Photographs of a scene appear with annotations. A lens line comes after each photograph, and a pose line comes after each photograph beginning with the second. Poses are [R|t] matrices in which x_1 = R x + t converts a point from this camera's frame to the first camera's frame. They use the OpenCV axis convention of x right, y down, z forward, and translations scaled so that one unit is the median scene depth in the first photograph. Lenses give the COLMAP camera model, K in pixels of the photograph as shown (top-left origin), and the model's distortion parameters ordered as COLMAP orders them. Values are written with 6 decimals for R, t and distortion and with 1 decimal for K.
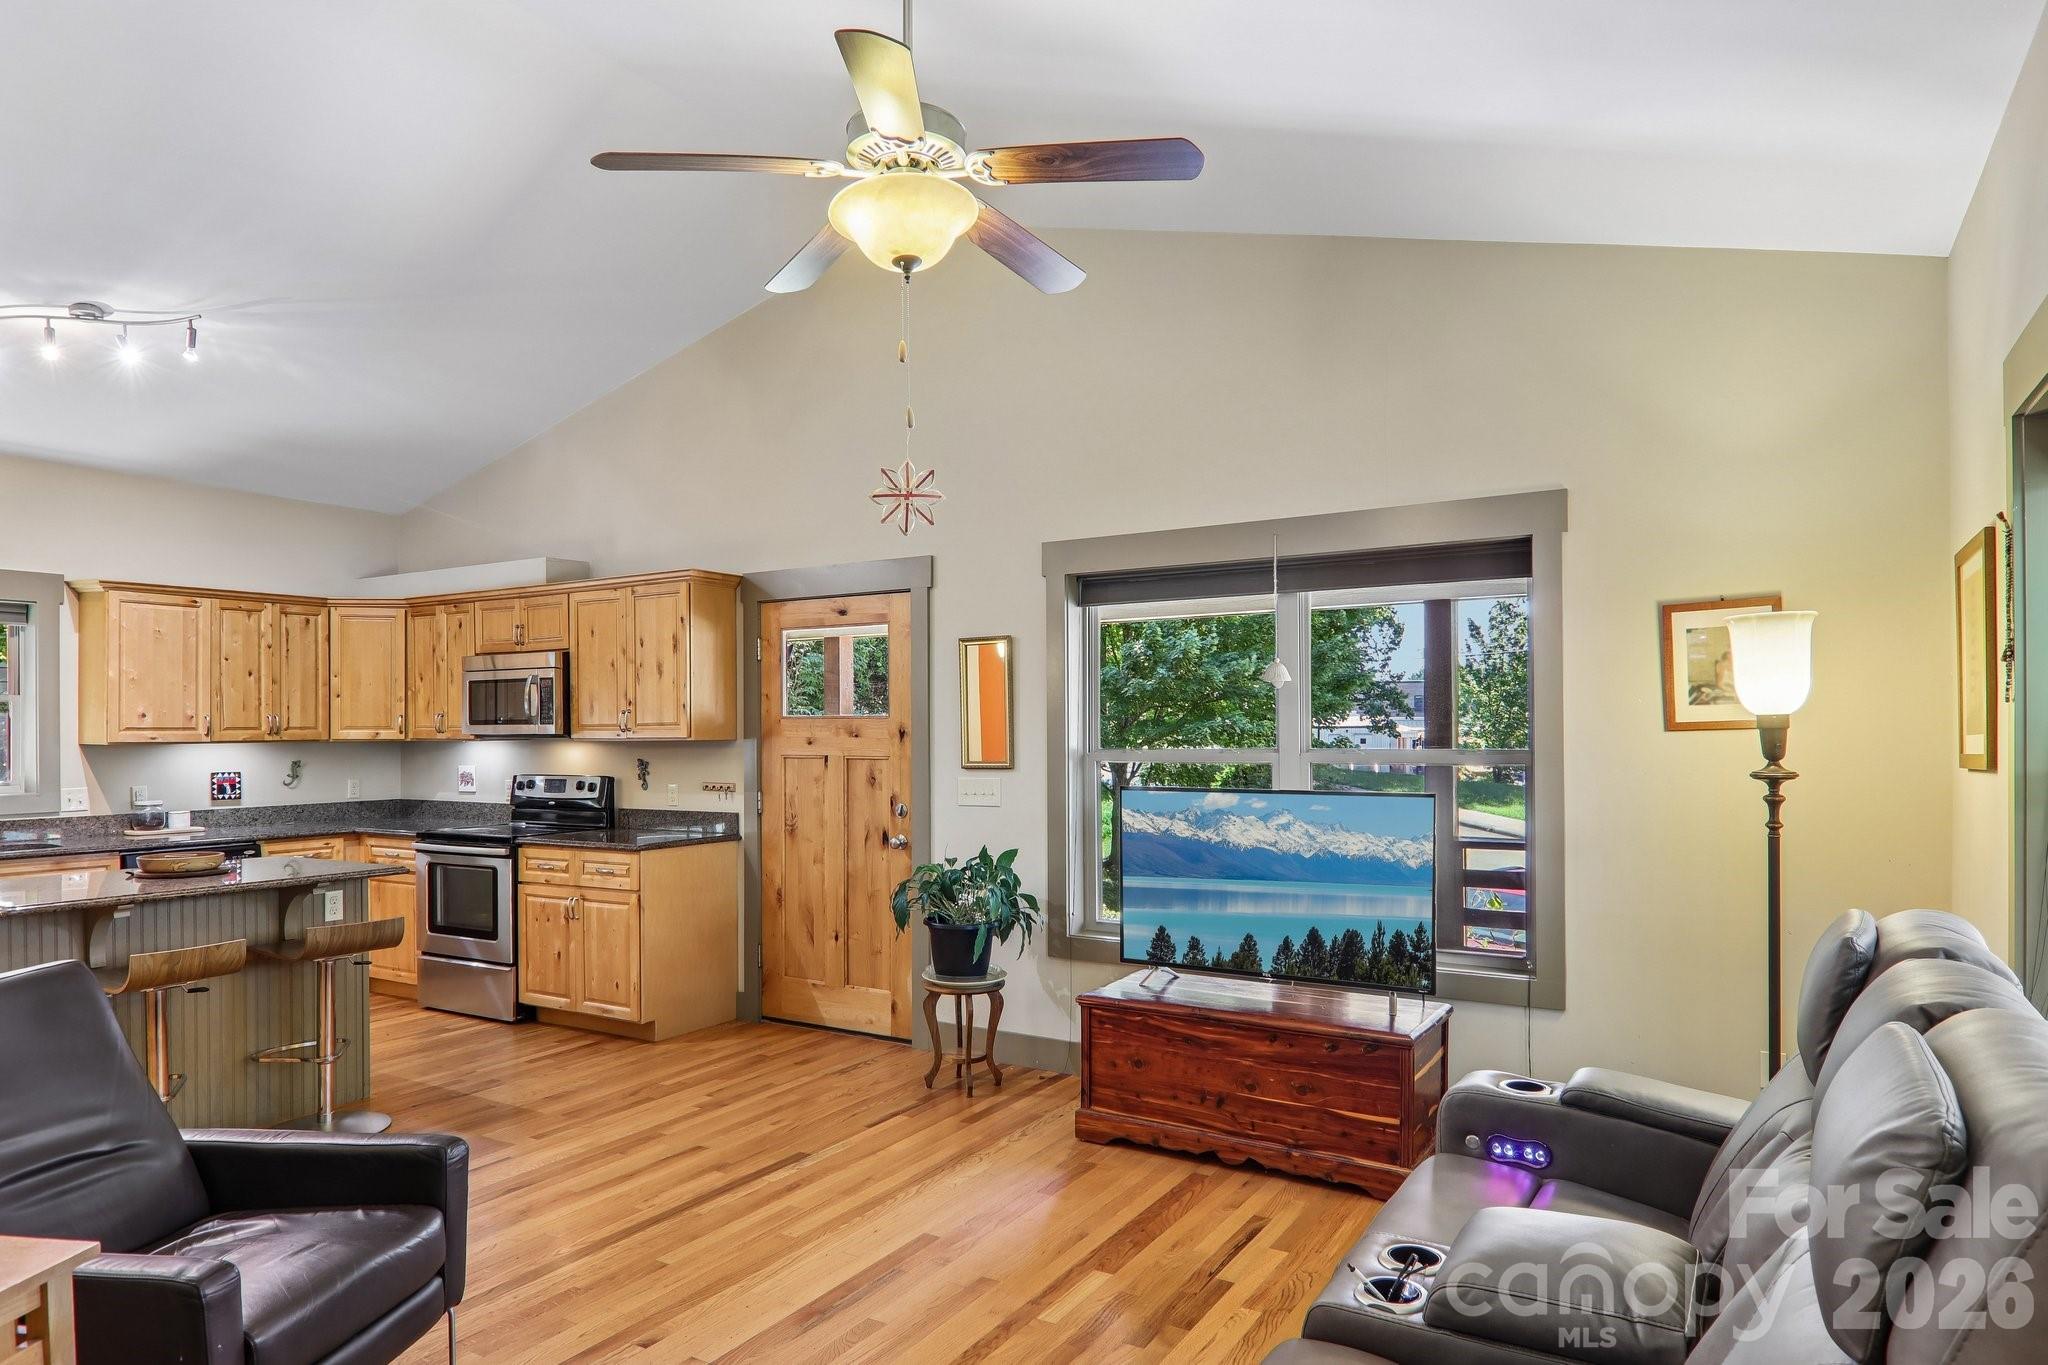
lens RADIAL K [[1221.0, 0, 1020.9], [0, 1221.0, 721.4], [0, 0, 1]] dist [-0.001363, -0.003636]
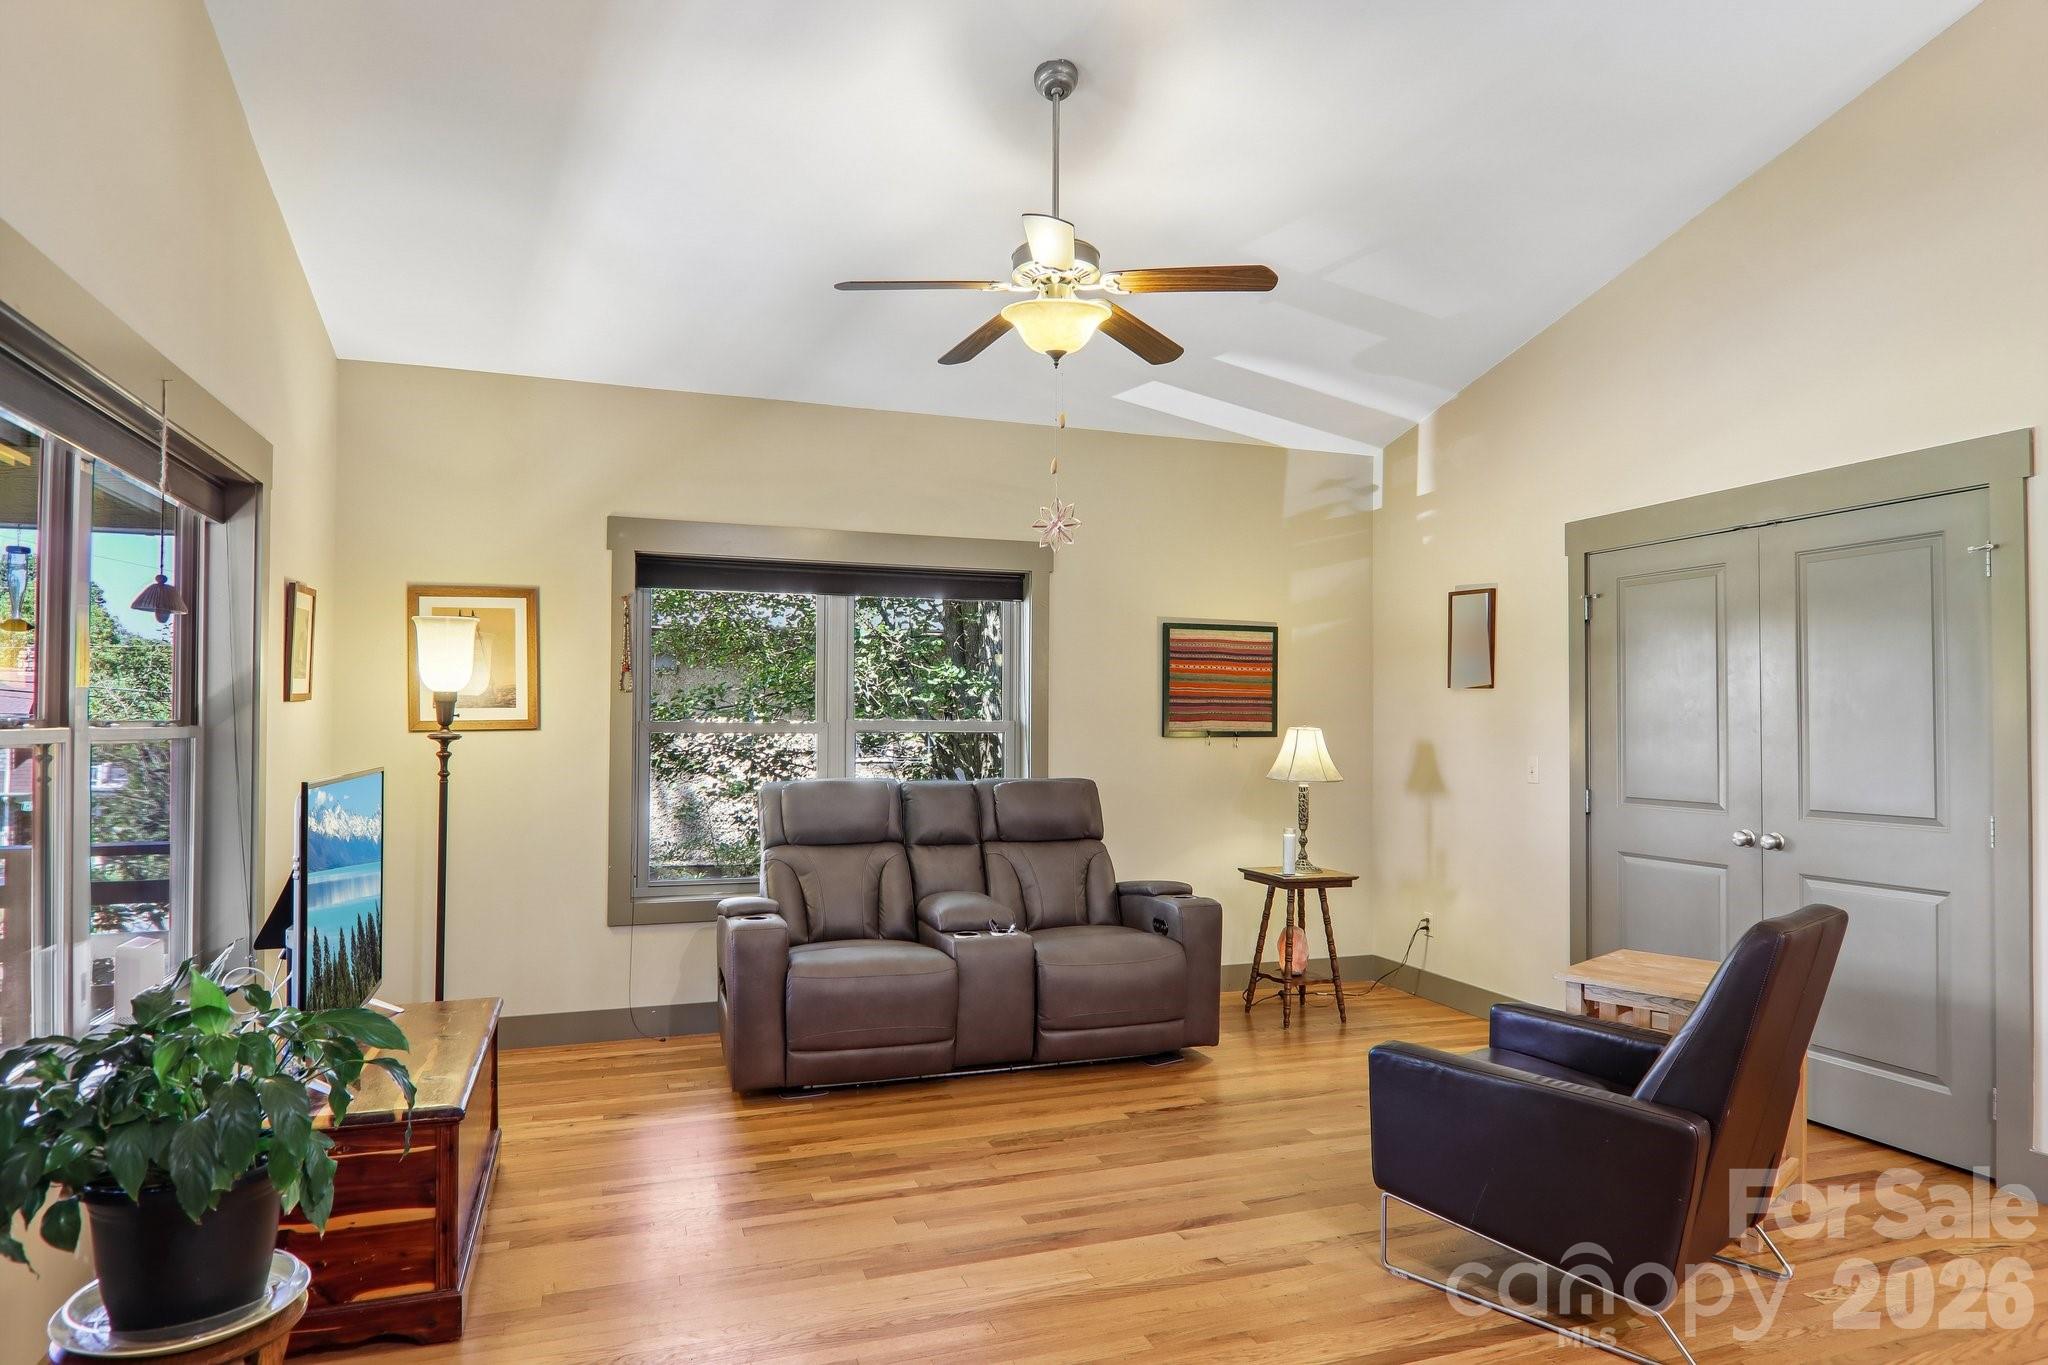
lens RADIAL K [[1194.9, 0, 1023.7], [0, 1194.9, 704.3], [0, 0, 1]] dist [0.000877, -0.000873]
pose [[-0.777602, 0.012906, 0.628625, -0.400605], [-0.003176, 0.999696, -0.024453, 0.021872], [-0.628749, -0.021011, -0.777324, 0.917908]]
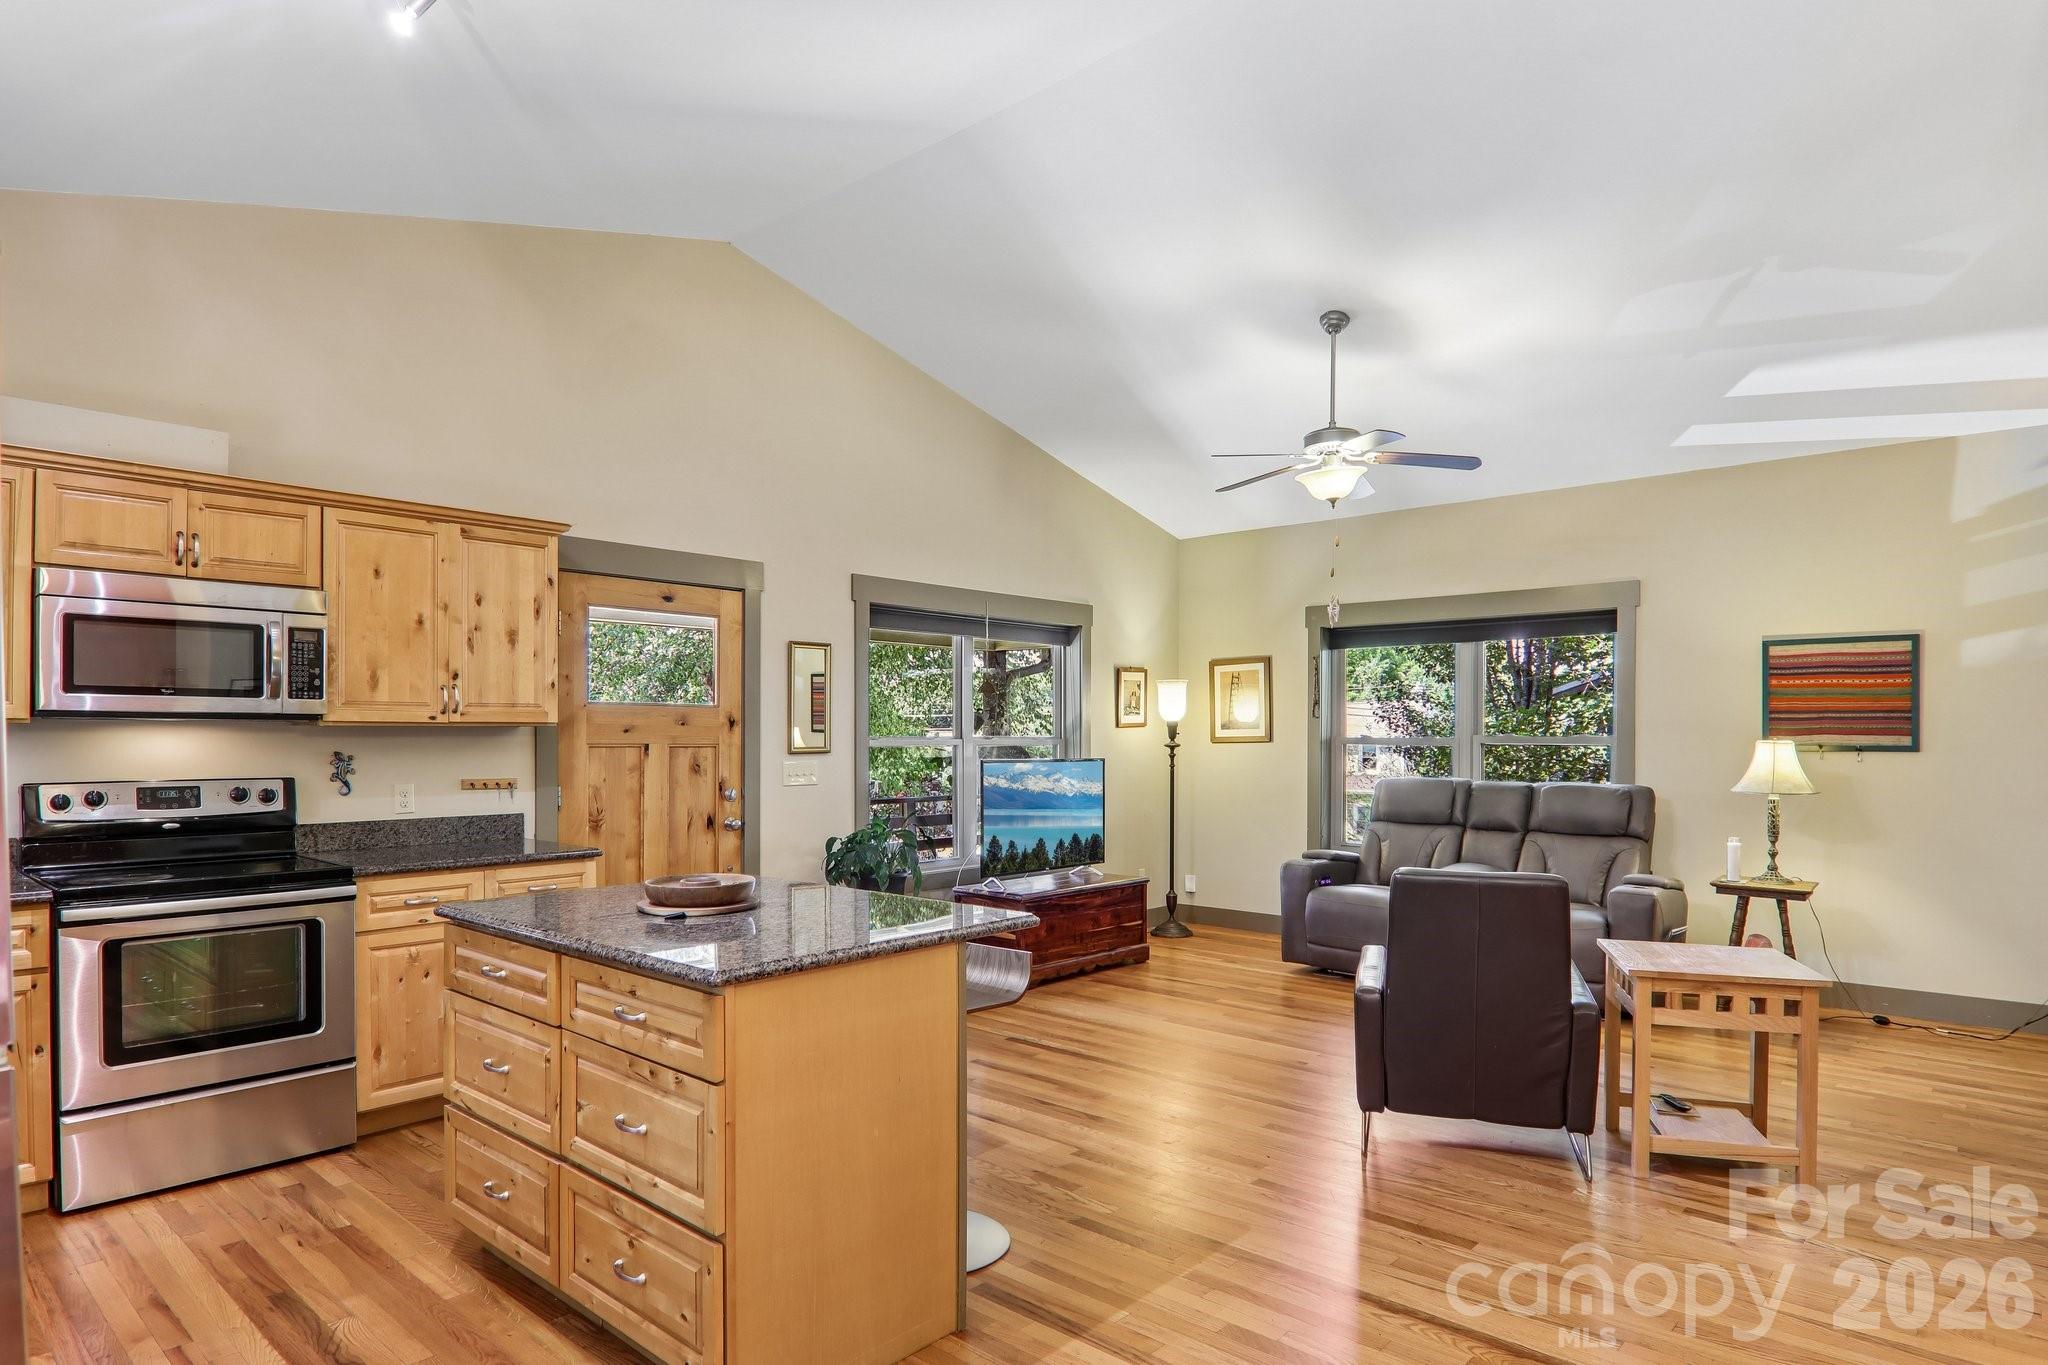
lens RADIAL K [[1144.8, 0, 1025.9], [0, 1144.8, 738.2], [0, 0, 1]] dist [0.005554, -0.021445]
pose [[0.181358, 0.004922, 0.983405, -0.956050], [-0.009131, 0.999953, -0.003321, 0.022815], [-0.983375, -0.008377, 0.181395, 0.521199]]
